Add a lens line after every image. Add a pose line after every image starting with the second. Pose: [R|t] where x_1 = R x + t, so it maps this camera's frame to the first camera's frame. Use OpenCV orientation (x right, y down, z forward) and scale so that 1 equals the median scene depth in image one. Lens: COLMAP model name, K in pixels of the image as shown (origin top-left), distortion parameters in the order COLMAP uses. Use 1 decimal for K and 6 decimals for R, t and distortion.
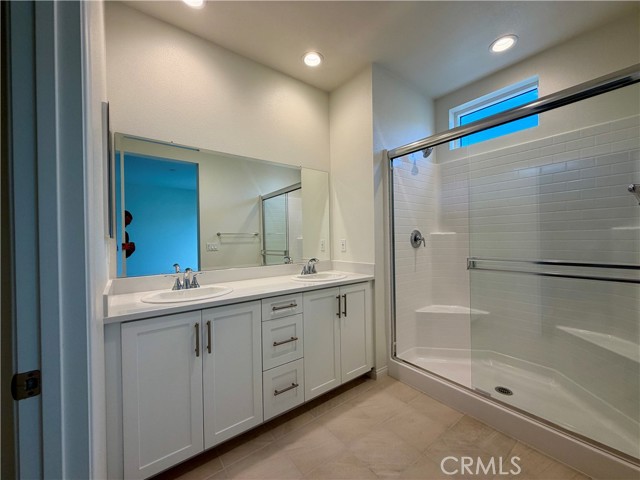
lens RADIAL K [[255.9, 0, 316.5], [0, 255.9, 239.9], [0, 0, 1]] dist [0.002809, 0.000068]
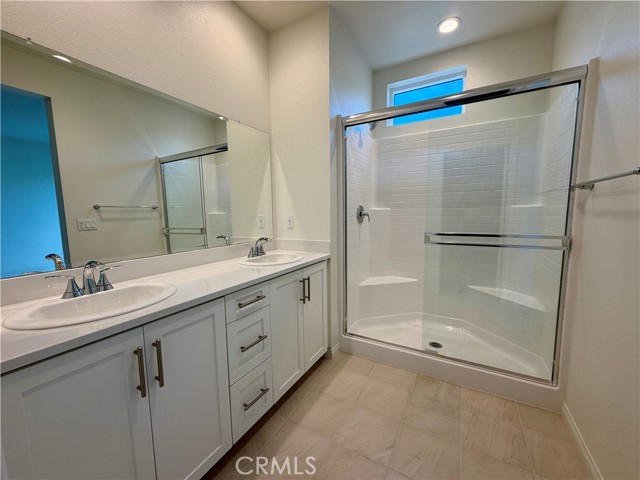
lens RADIAL K [[255.9, 0, 317.0], [0, 255.9, 240.3], [0, 0, 1]] dist [0.002809, 0.000068]
pose [[0.918540, -0.037596, 0.393536, -0.185257], [-0.001270, 0.995182, 0.098037, -0.000649], [-0.395326, -0.090551, 0.914067, 0.167762]]
